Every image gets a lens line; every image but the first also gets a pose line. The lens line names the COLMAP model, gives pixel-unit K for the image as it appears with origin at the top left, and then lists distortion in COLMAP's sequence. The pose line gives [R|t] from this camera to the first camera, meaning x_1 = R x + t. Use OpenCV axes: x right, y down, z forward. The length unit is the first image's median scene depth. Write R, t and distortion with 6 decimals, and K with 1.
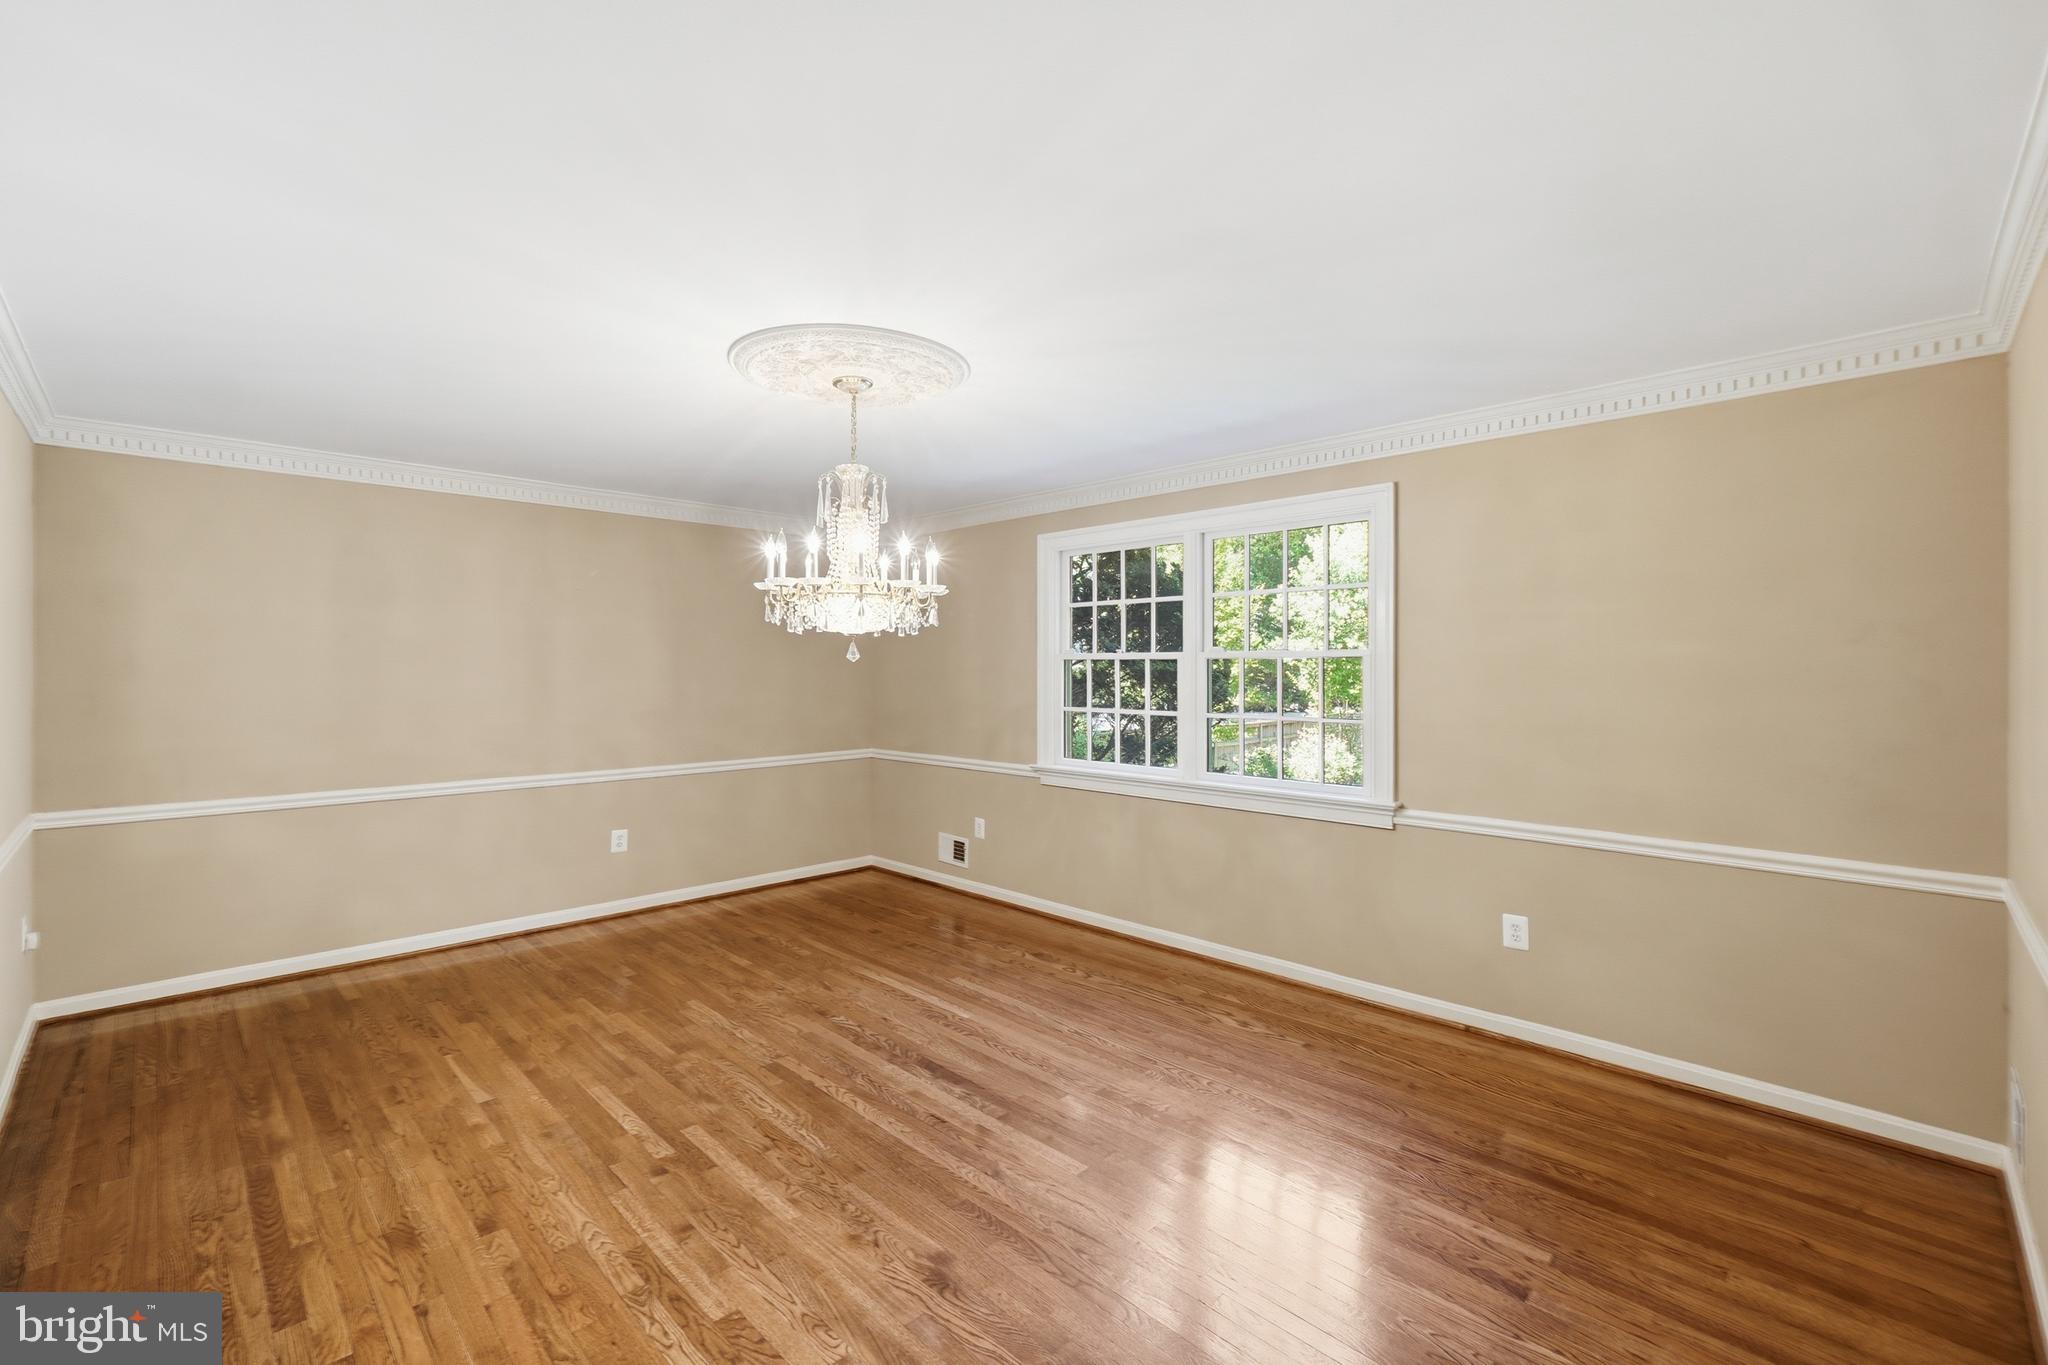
lens RADIAL K [[861.8, 0, 1020.7], [0, 861.8, 676.6], [0, 0, 1]] dist [-0.020096, 0.007160]
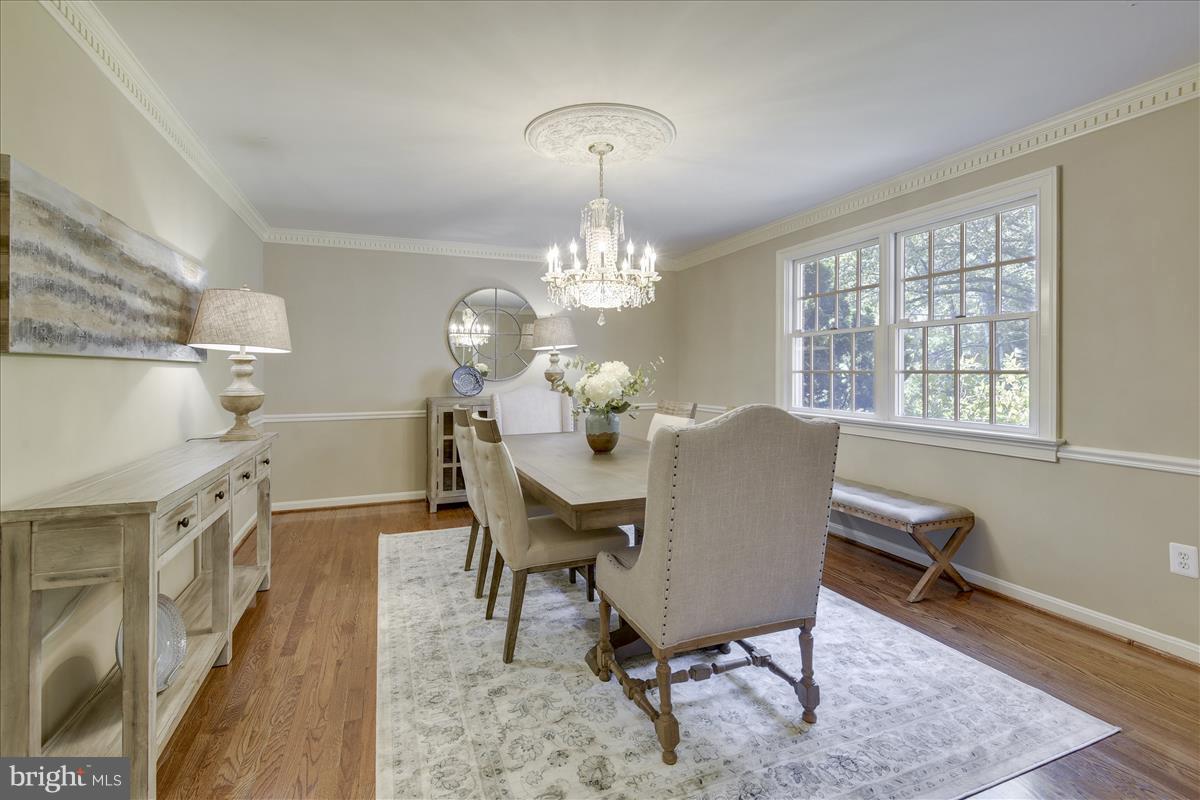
lens RADIAL K [[551.8, 0, 600.5], [0, 551.8, 372.9], [0, 0, 1]] dist [0.004305, -0.000902]
pose [[0.918277, -0.000161, -0.395938, 0.197510], [-0.000783, 0.999997, -0.002221, 0.070933], [0.395938, 0.002349, 0.918274, 0.070554]]
